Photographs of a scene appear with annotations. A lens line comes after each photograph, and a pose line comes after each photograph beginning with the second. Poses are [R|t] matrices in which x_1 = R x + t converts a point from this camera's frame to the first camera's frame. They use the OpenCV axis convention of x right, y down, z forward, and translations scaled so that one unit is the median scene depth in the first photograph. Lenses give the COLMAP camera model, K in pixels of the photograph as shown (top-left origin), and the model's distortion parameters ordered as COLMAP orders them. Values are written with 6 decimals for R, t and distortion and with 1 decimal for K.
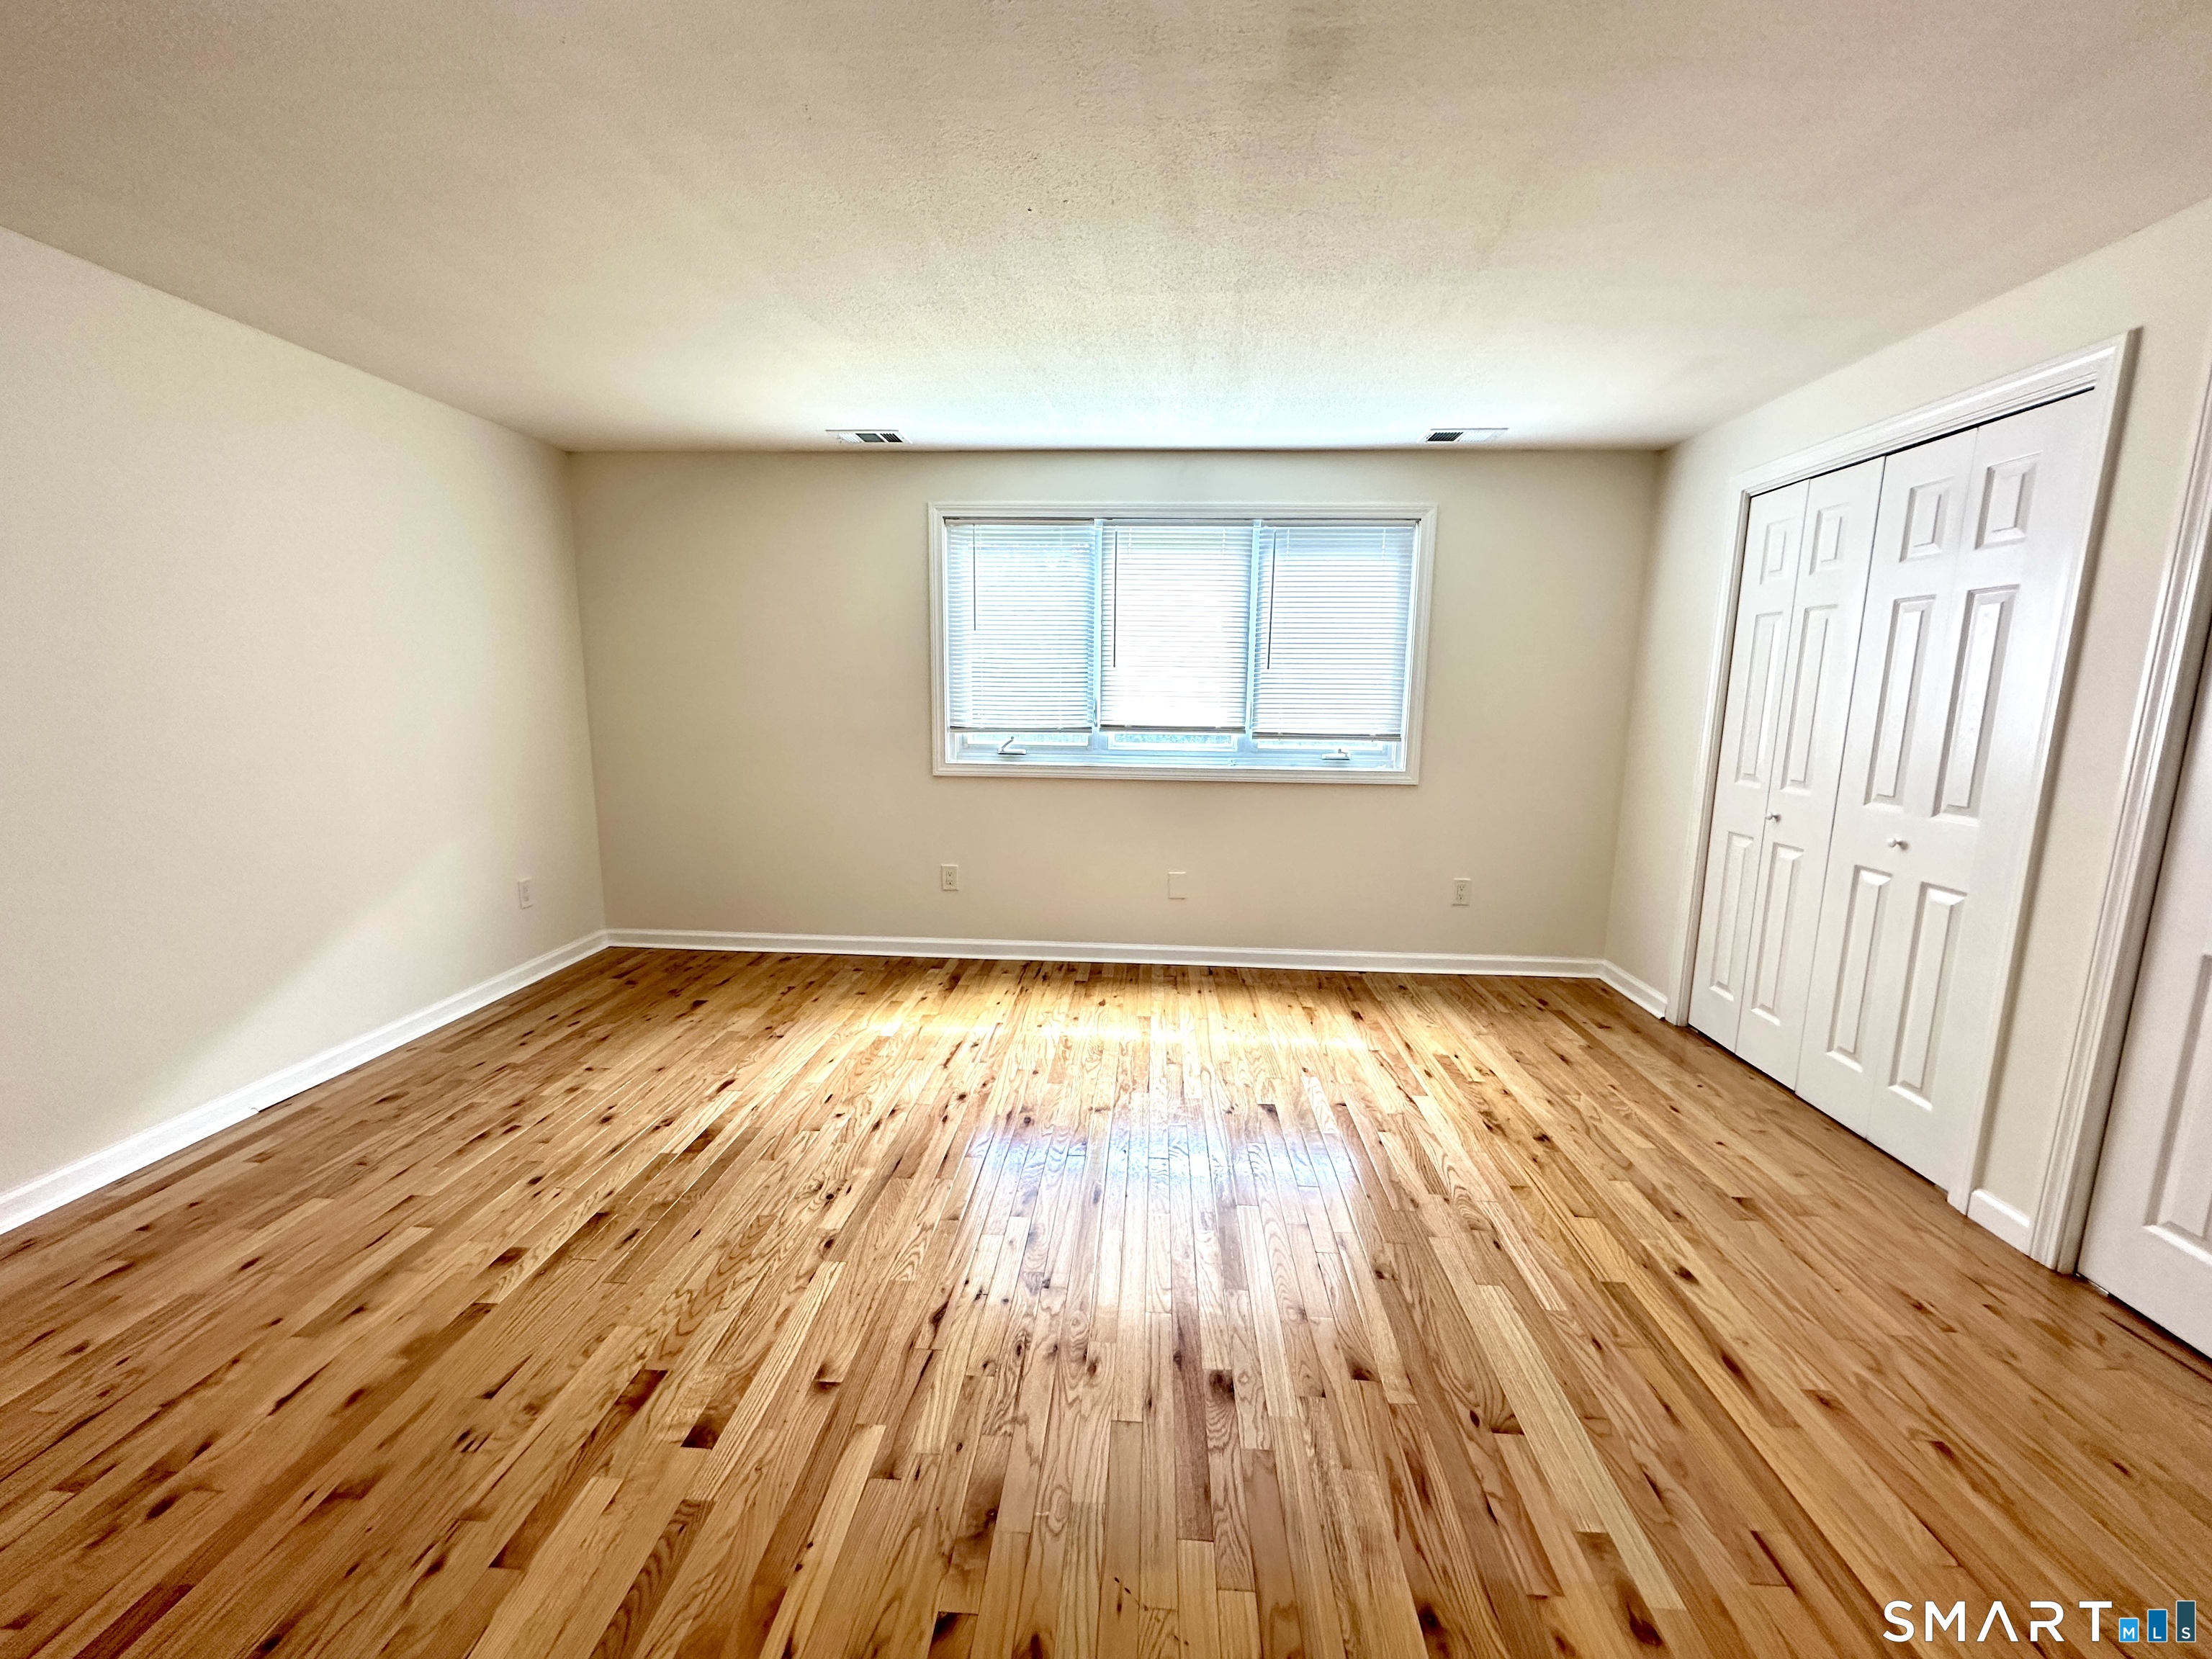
lens RADIAL K [[880.1, 0, 1106.0], [0, 880.1, 829.5], [0, 0, 1]] dist [-0.000700, 0.000008]
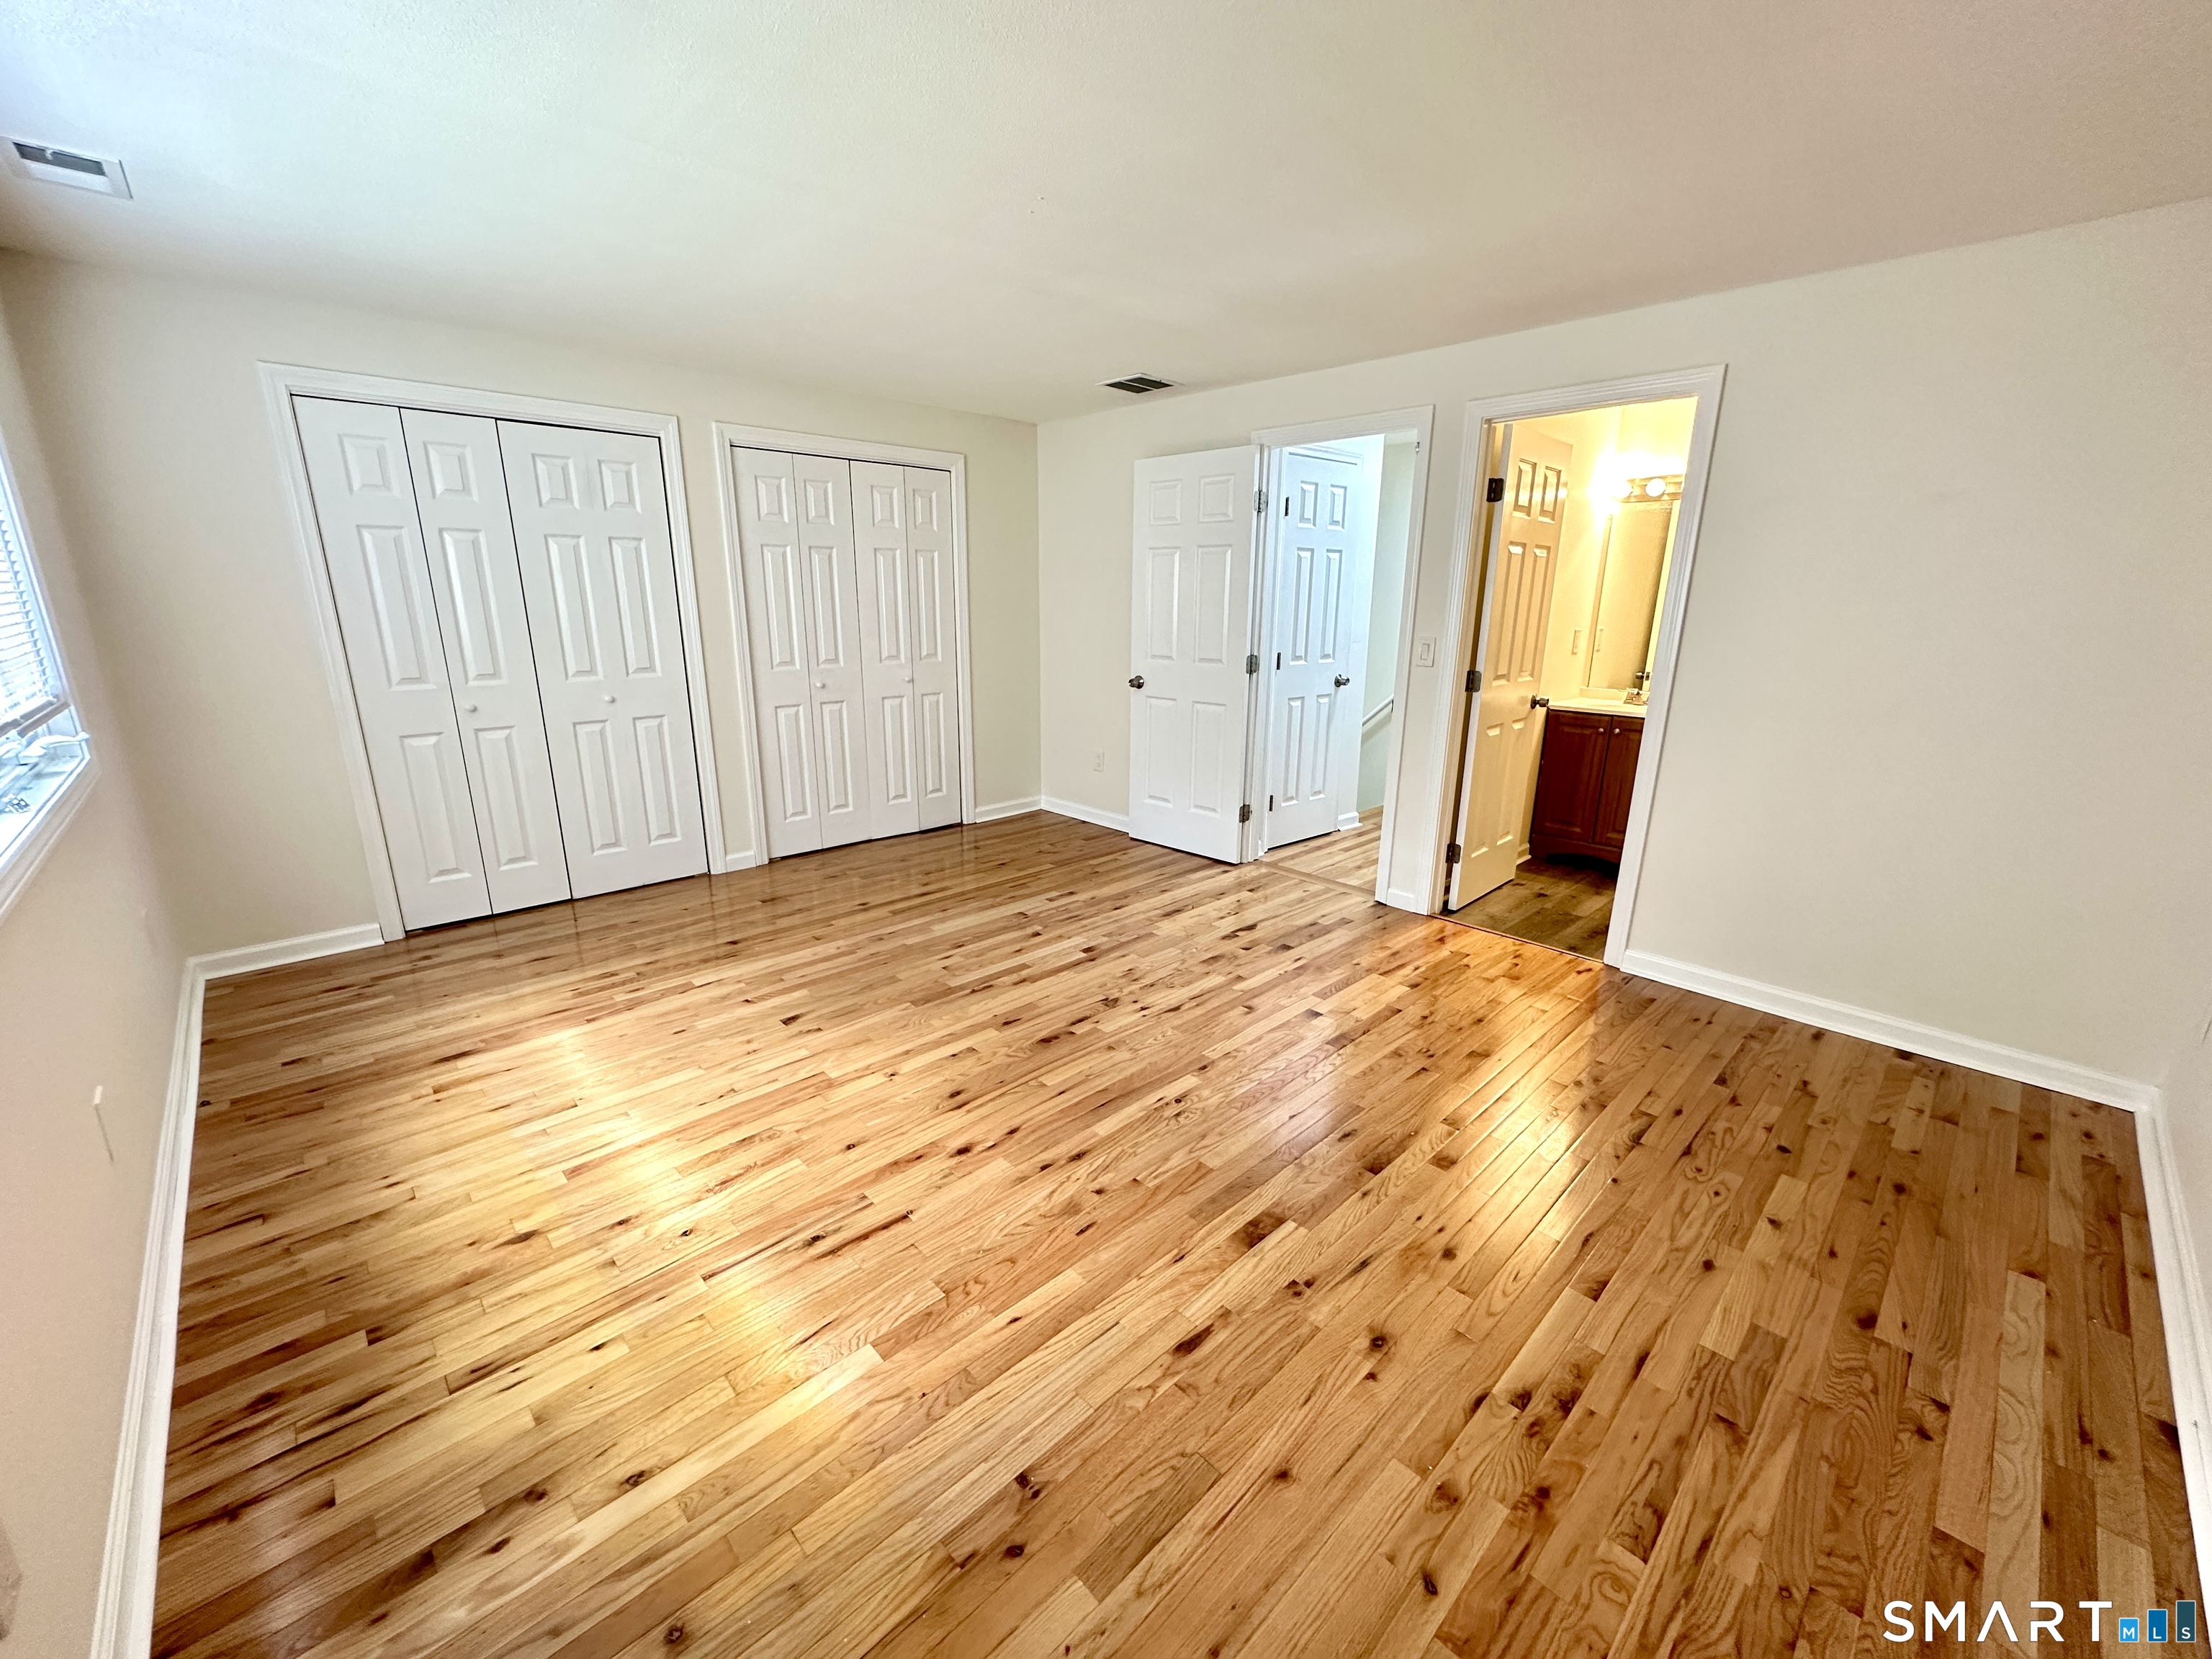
lens RADIAL K [[880.1, 0, 1106.0], [0, 880.1, 829.5], [0, 0, 1]] dist [-0.000700, 0.000008]
pose [[-0.730745, -0.196980, 0.653614, -0.691797], [0.090493, 0.921063, 0.378752, -0.241599], [-0.676626, 0.335918, -0.655237, 1.285266]]
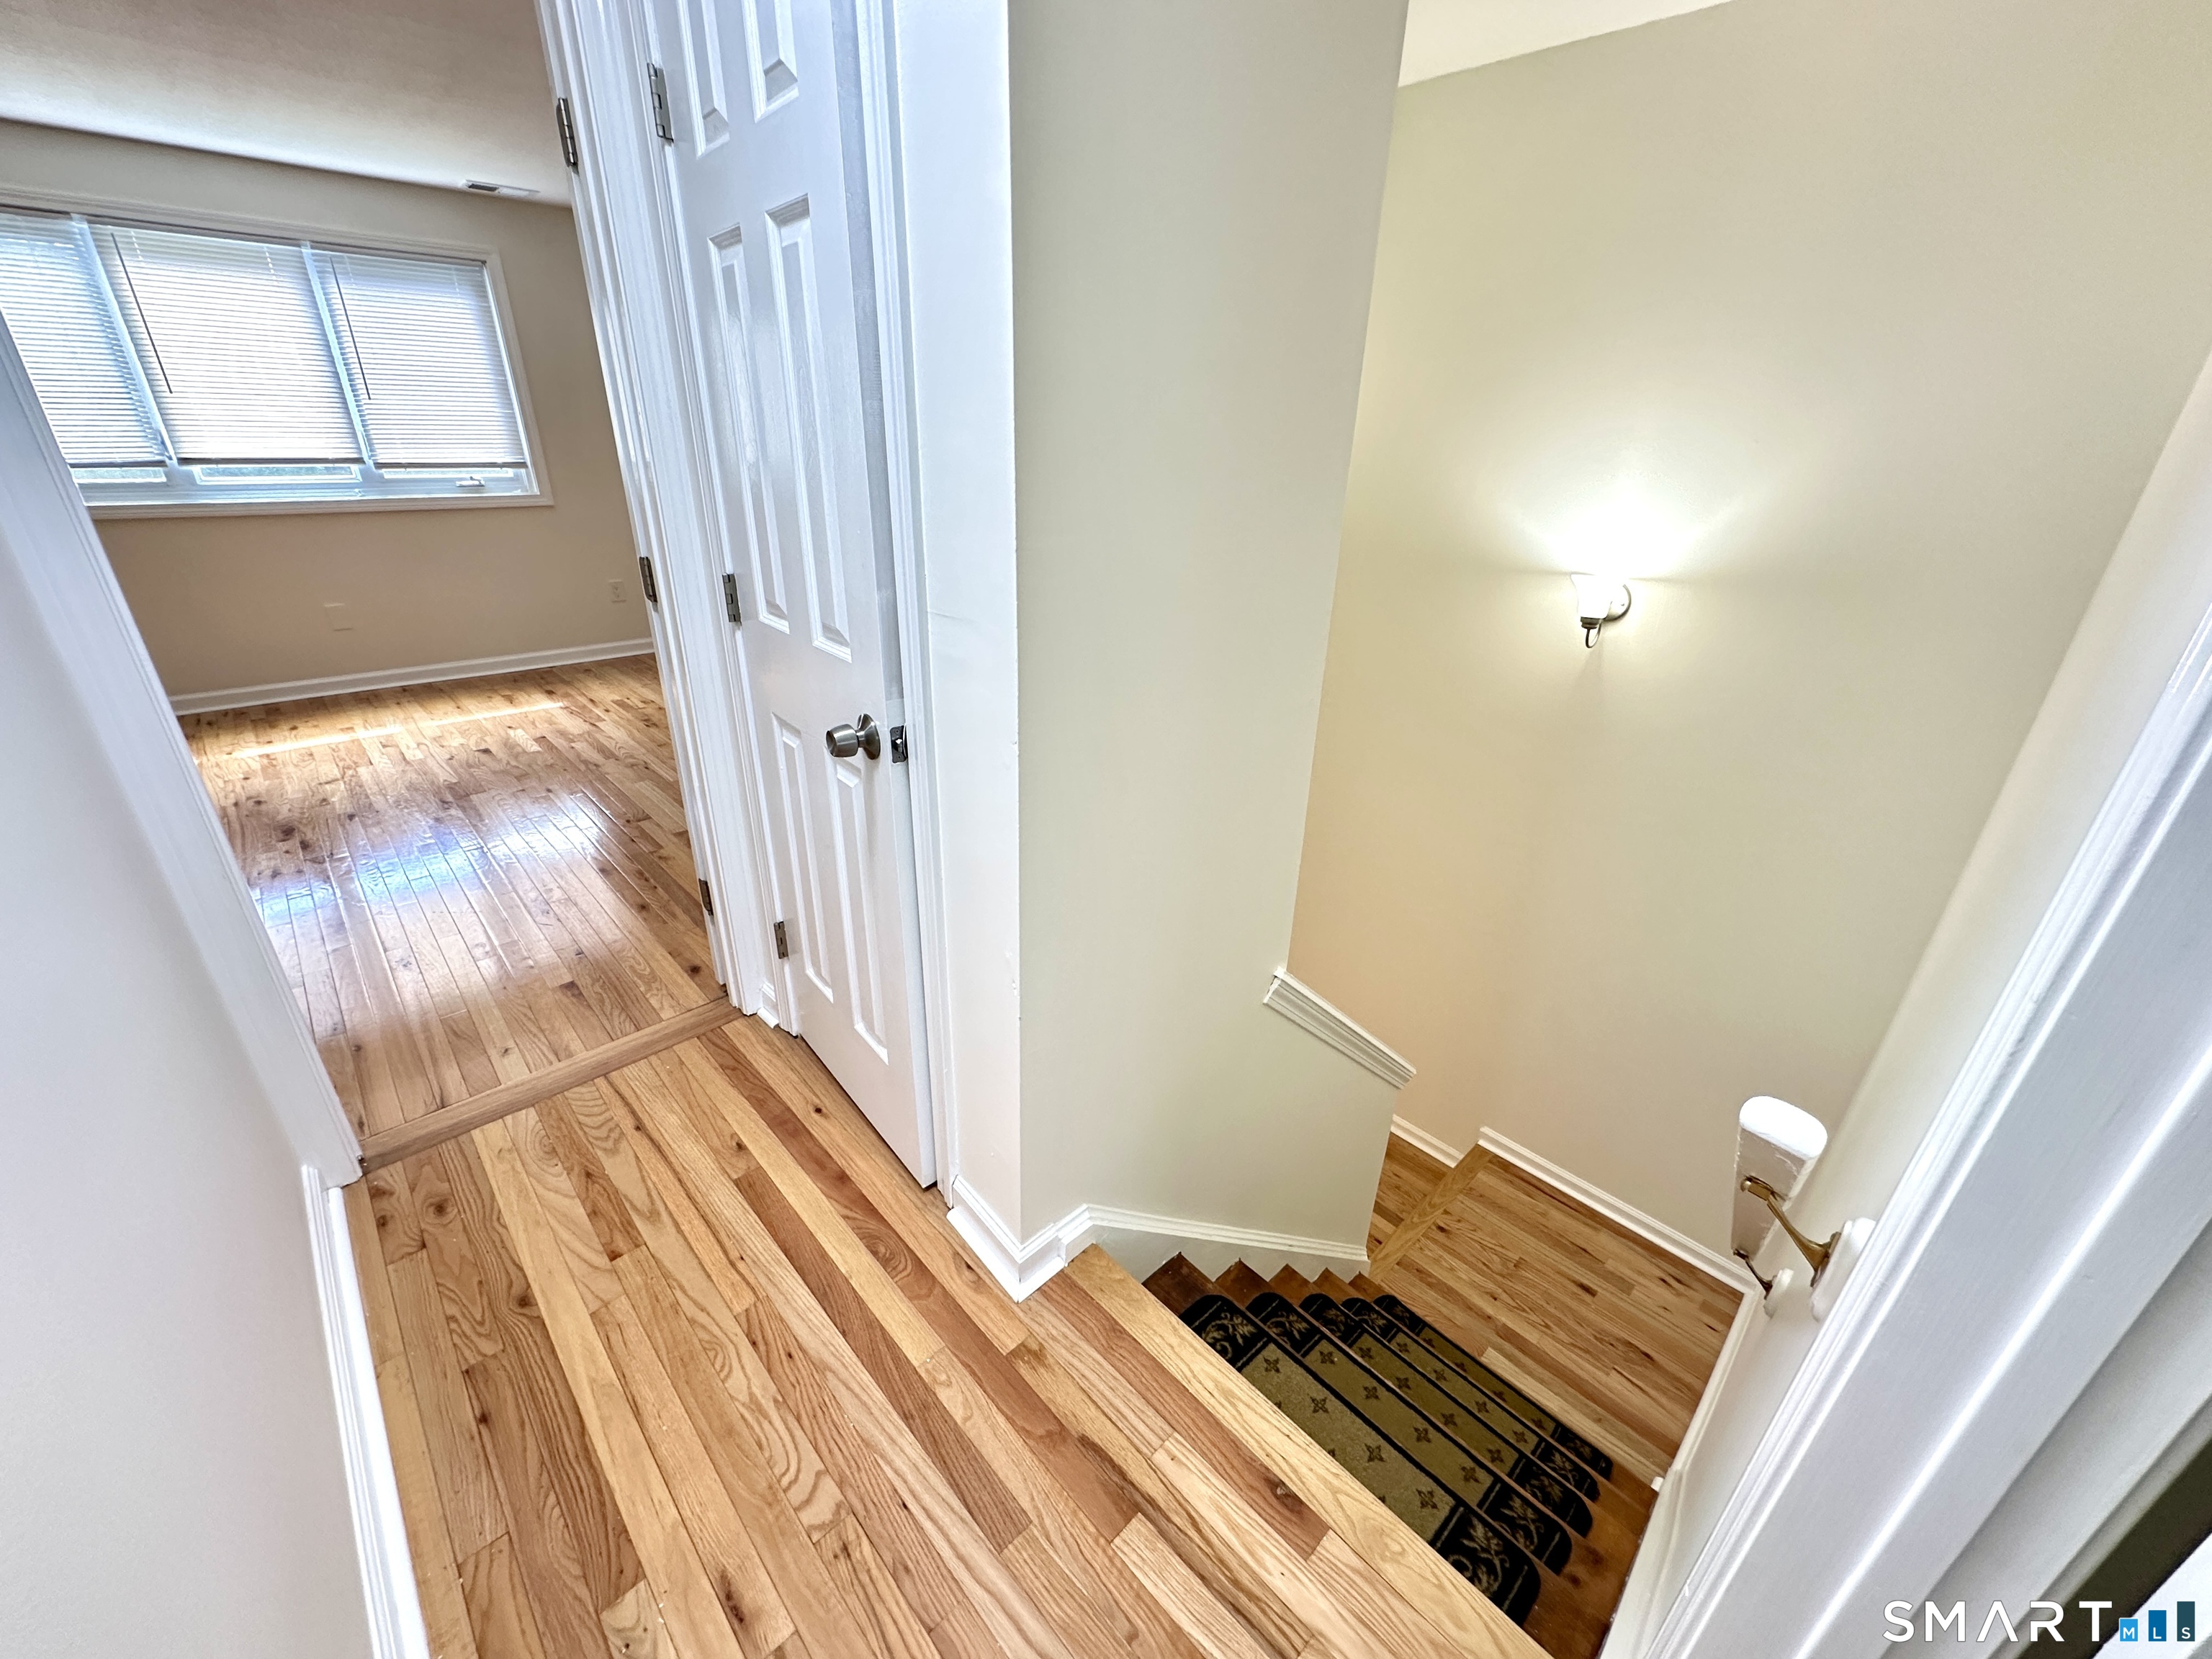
lens RADIAL K [[880.1, 0, 1106.0], [0, 880.1, 829.5], [0, 0, 1]] dist [-0.000700, 0.000008]
pose [[0.687685, -0.297685, 0.662173, -0.090791], [0.103062, 0.942863, 0.316839, 0.090620], [-0.718657, -0.149641, 0.679073, -0.632183]]
